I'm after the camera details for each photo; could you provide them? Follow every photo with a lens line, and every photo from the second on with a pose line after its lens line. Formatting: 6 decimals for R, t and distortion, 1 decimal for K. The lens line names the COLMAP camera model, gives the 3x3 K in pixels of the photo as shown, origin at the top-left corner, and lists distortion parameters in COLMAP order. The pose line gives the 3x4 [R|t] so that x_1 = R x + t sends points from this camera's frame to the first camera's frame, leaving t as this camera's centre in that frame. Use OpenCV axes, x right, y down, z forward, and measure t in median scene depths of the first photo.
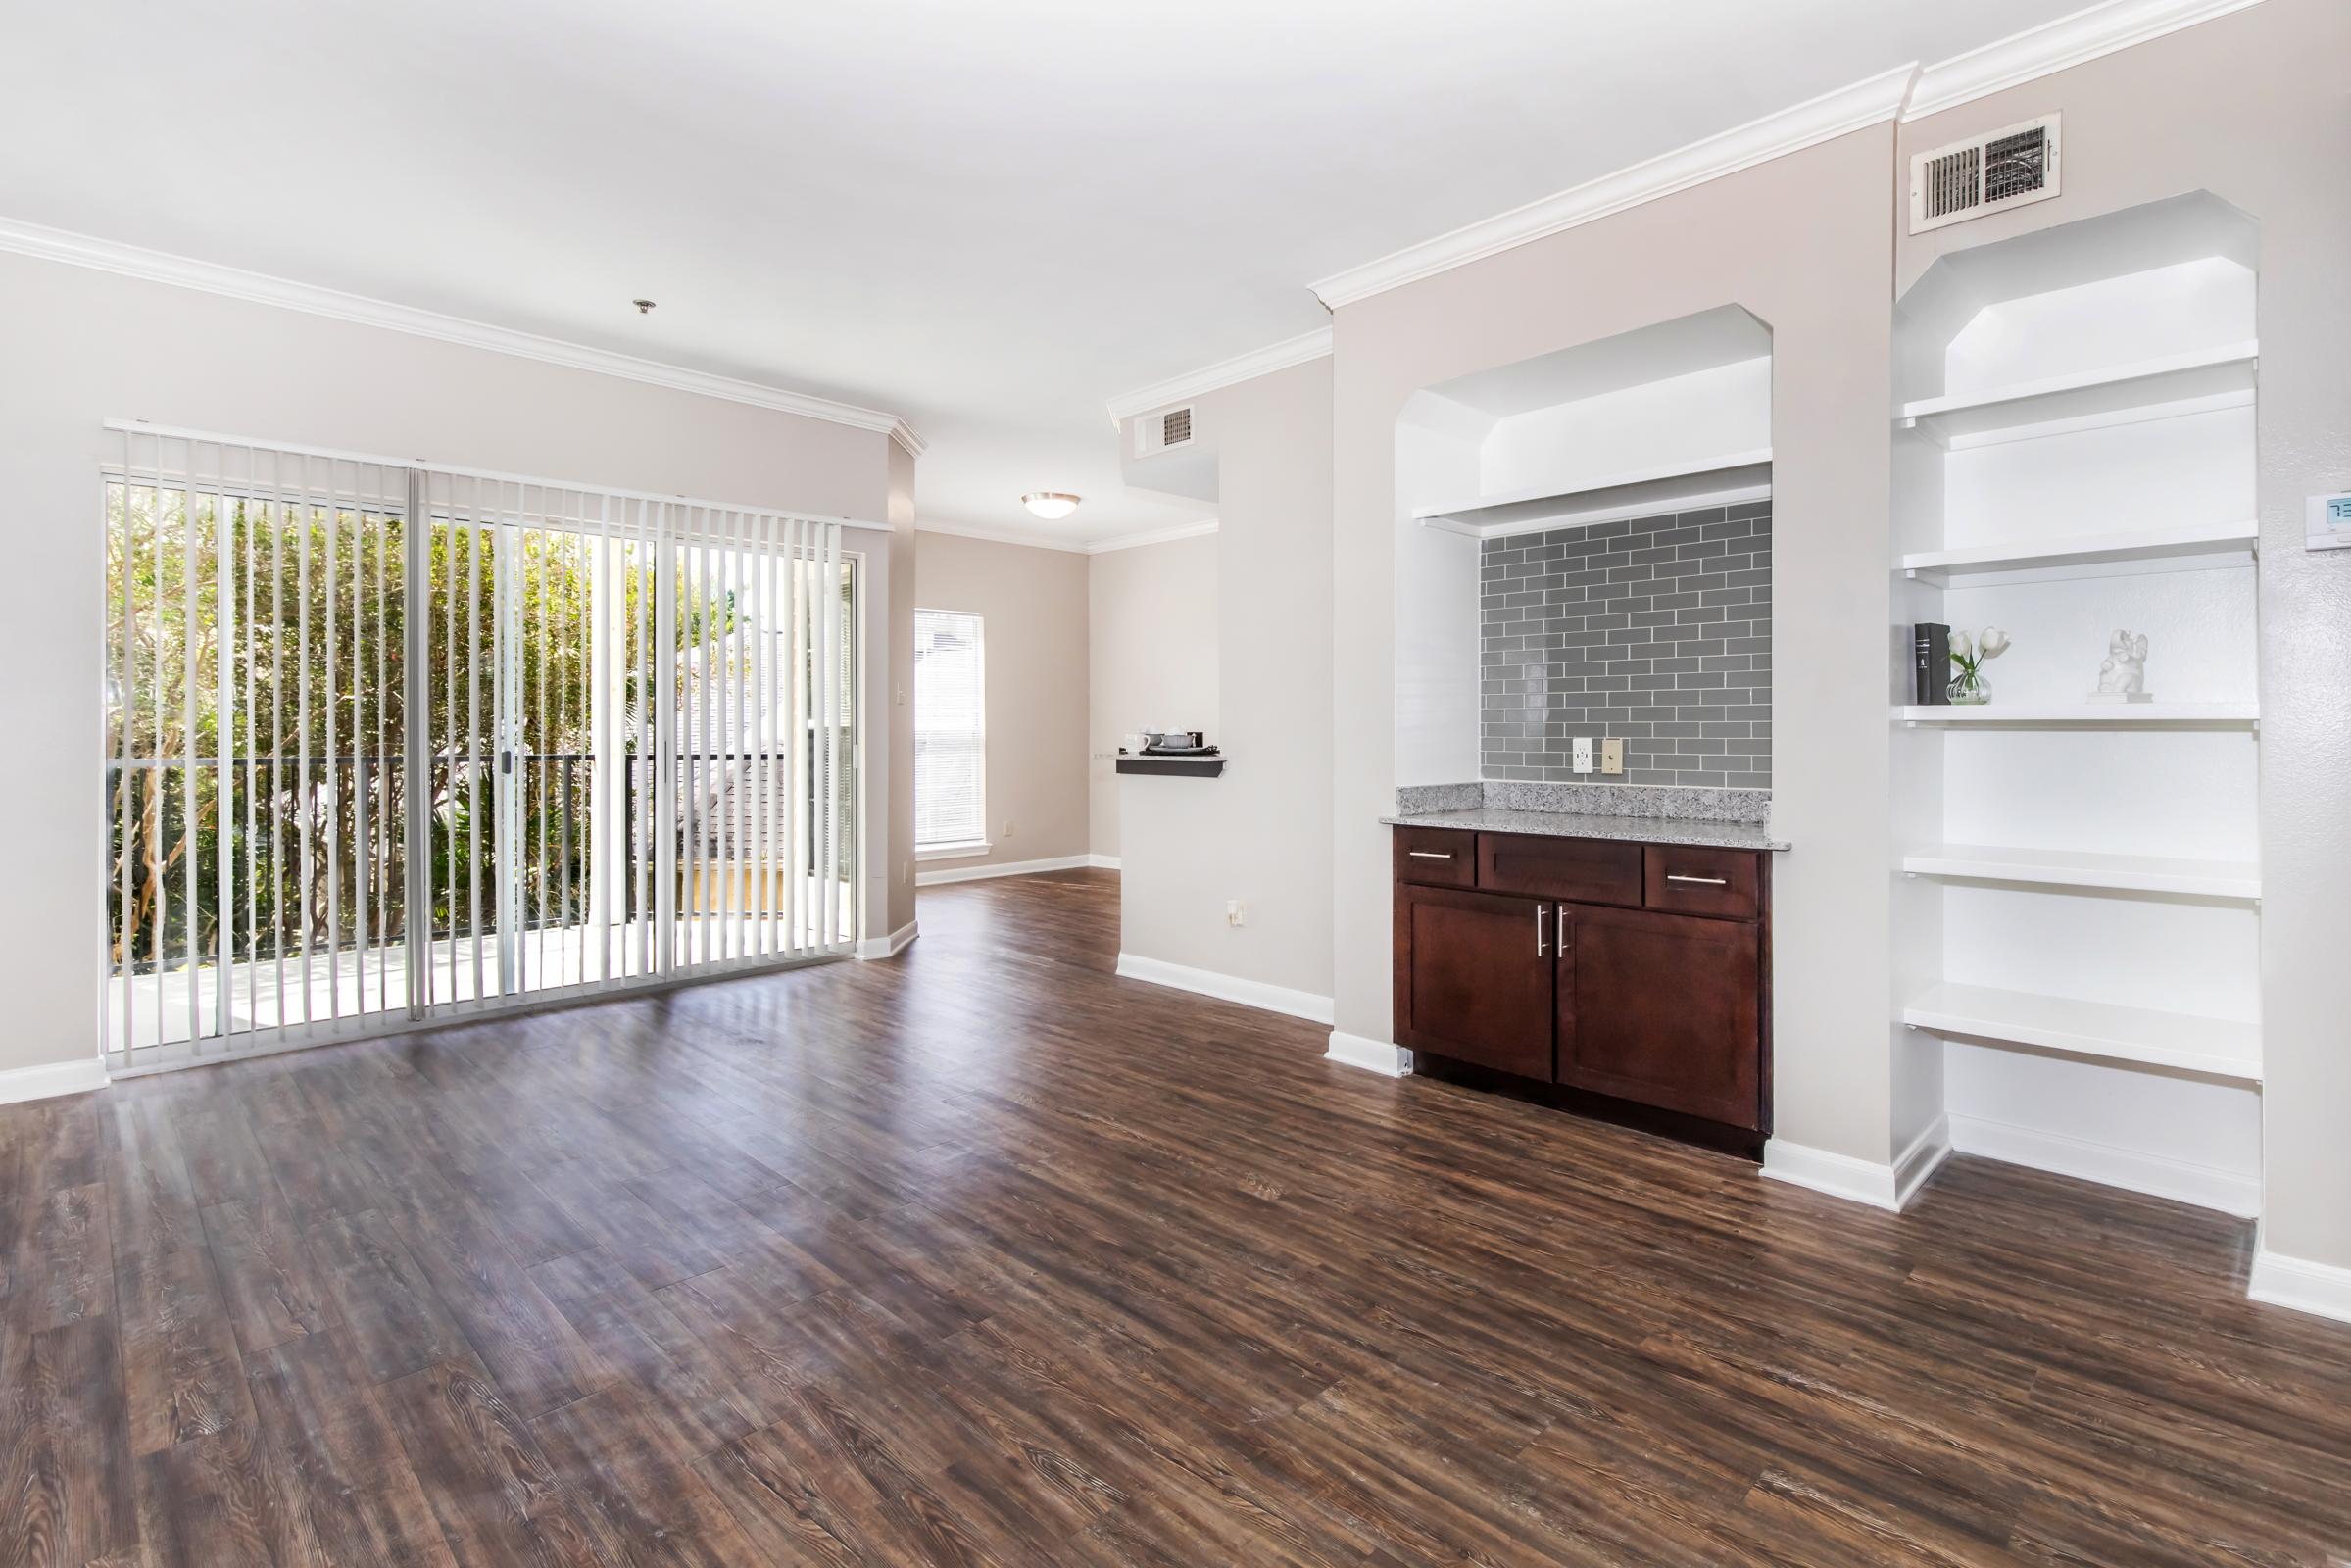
lens RADIAL K [[1070.3, 0, 1172.7], [0, 1070.3, 730.6], [0, 0, 1]] dist [0.000627, -0.000358]
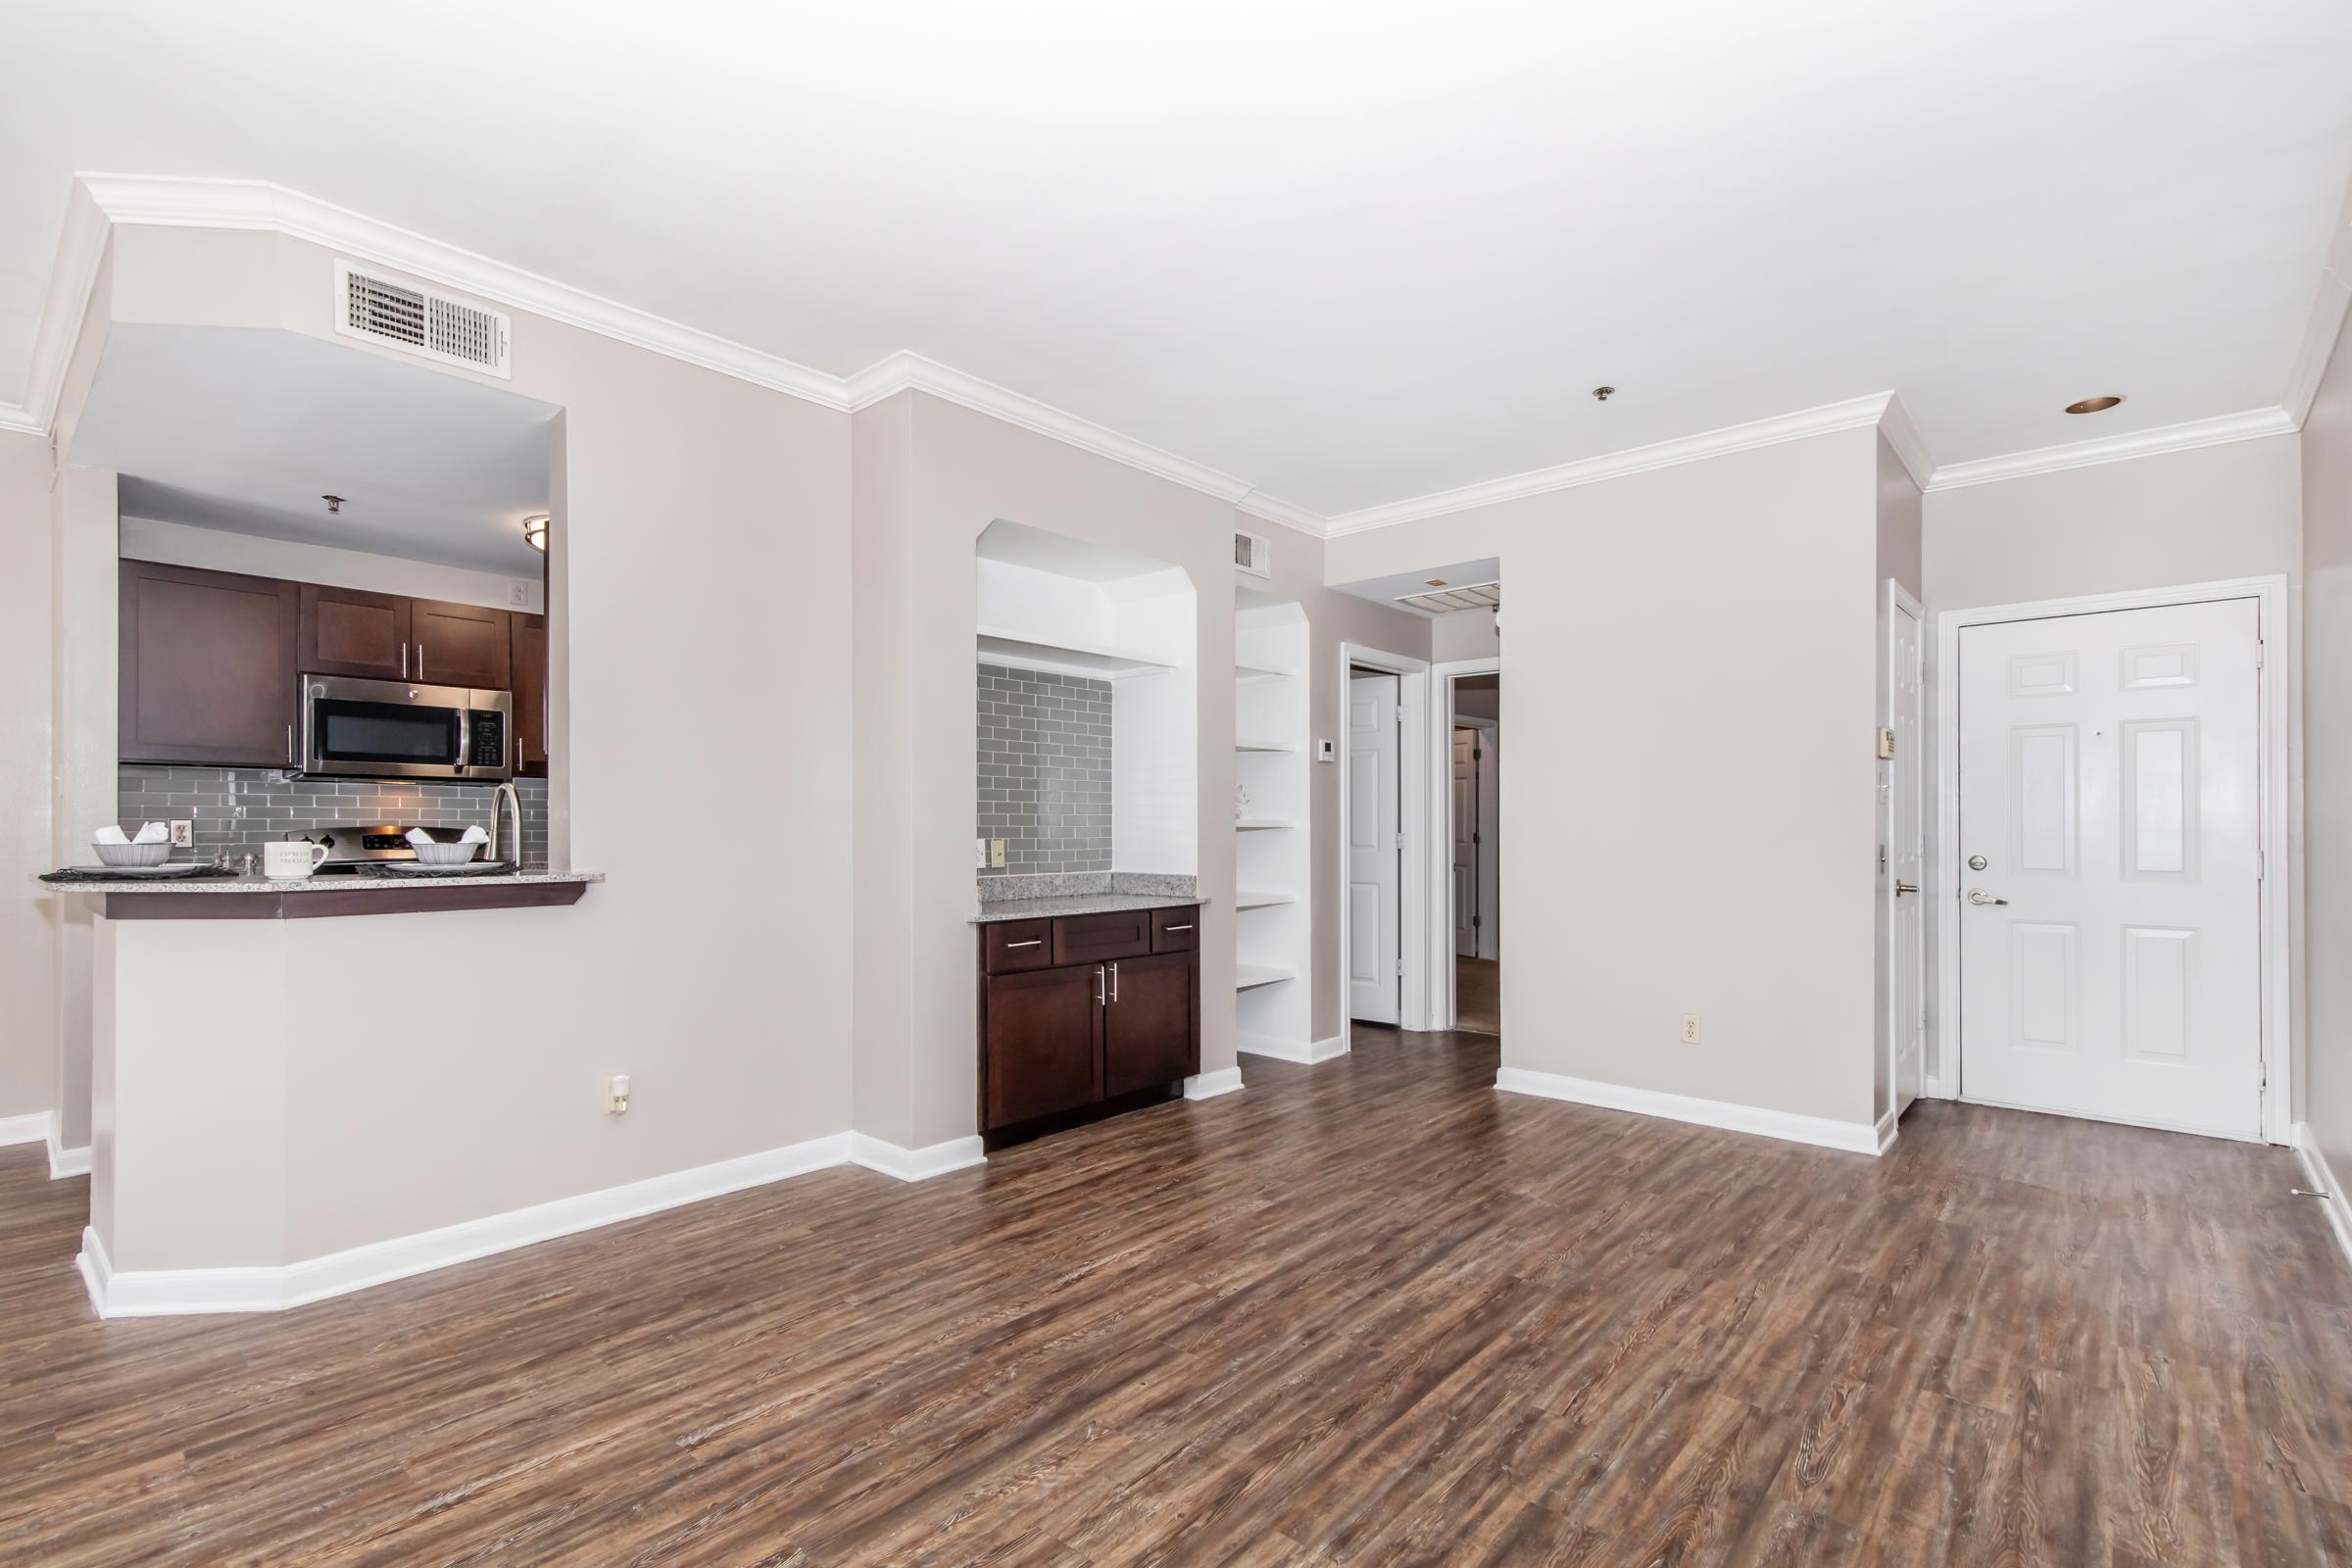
lens RADIAL K [[1070.8, 0, 1191.7], [0, 1070.8, 821.5], [0, 0, 1]] dist [0.000627, -0.000358]
pose [[-0.047234, 0.007874, 0.998853, -1.110069], [0.004923, 0.999959, -0.007650, -0.003502], [-0.998872, 0.004556, -0.047271, 1.092223]]
